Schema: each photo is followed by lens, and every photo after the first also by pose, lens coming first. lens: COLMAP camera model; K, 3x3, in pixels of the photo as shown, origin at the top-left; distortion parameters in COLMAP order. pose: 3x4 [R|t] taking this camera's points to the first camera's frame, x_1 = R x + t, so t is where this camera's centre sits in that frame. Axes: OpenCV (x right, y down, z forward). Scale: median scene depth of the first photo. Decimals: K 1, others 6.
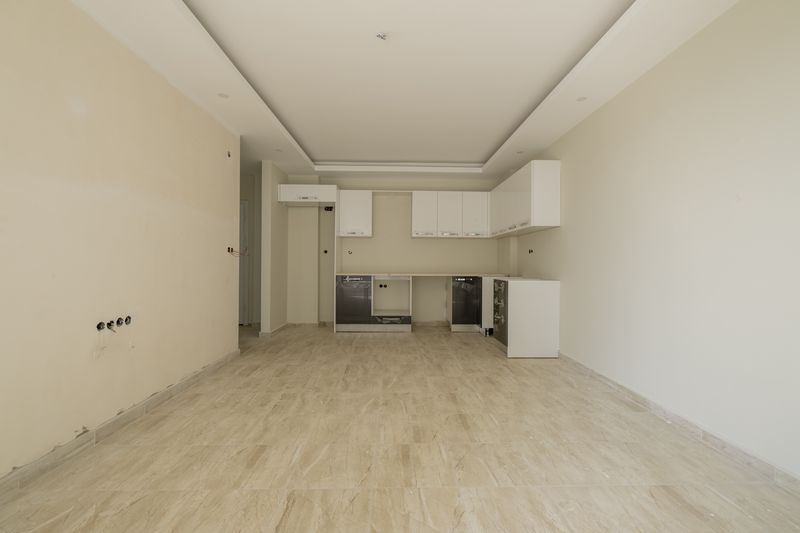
lens RADIAL K [[352.7, 0, 401.2], [0, 352.7, 262.2], [0, 0, 1]] dist [0.001498, -0.001401]
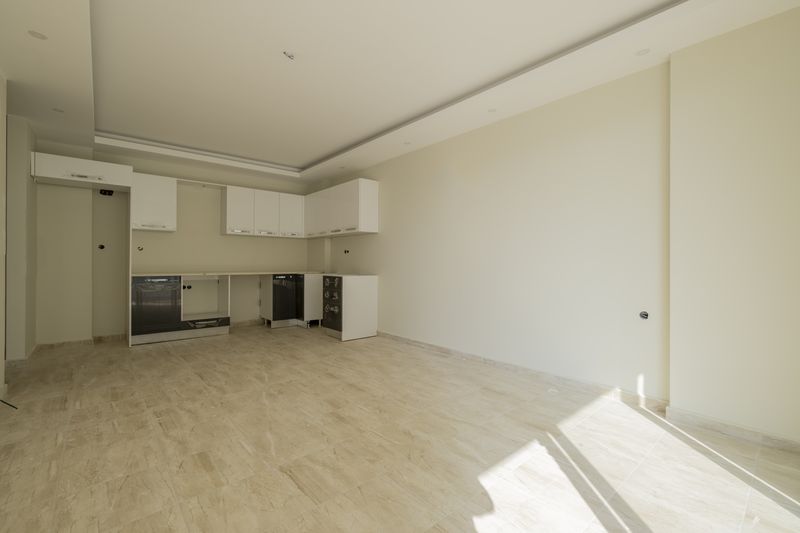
lens RADIAL K [[352.7, 0, 400.9], [0, 352.7, 259.0], [0, 0, 1]] dist [0.001498, -0.001401]
pose [[0.770584, 0.004663, 0.637322, -0.286154], [-0.001960, 0.999986, -0.004947, -0.000463], [-0.637336, 0.002563, 0.770582, -0.039804]]
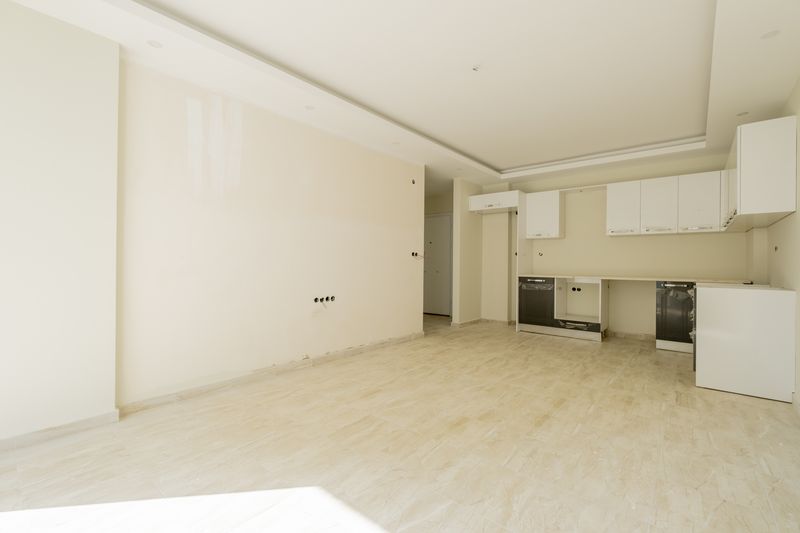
lens RADIAL K [[352.7, 0, 401.0], [0, 352.7, 261.8], [0, 0, 1]] dist [0.001498, -0.001401]
pose [[0.750784, -0.003574, -0.660538, 0.309379], [-0.001687, 0.999972, -0.007328, 0.002335], [0.660546, 0.006616, 0.750757, -0.017502]]
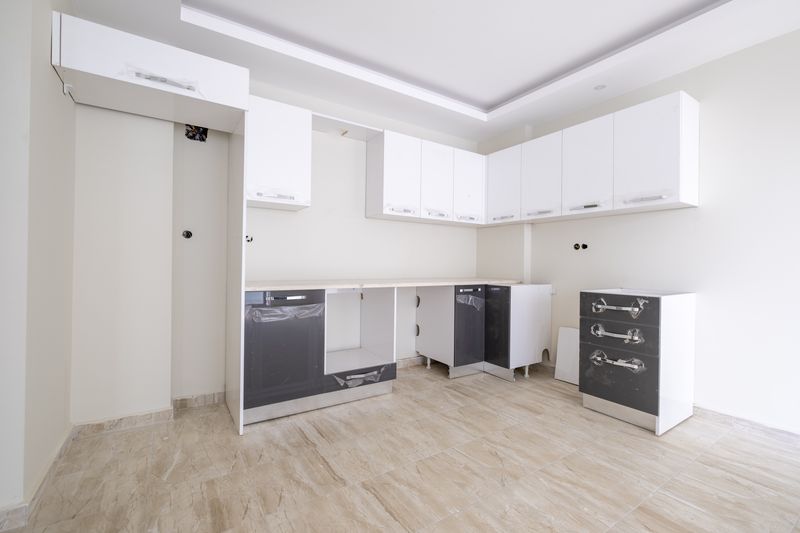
lens RADIAL K [[352.7, 0, 397.0], [0, 352.7, 258.4], [0, 0, 1]] dist [0.001498, -0.001401]
pose [[0.844435, 0.014203, 0.535470, -0.324459], [-0.011029, 0.999897, -0.009130, 0.001869], [-0.535545, 0.001804, 0.844505, 0.709055]]
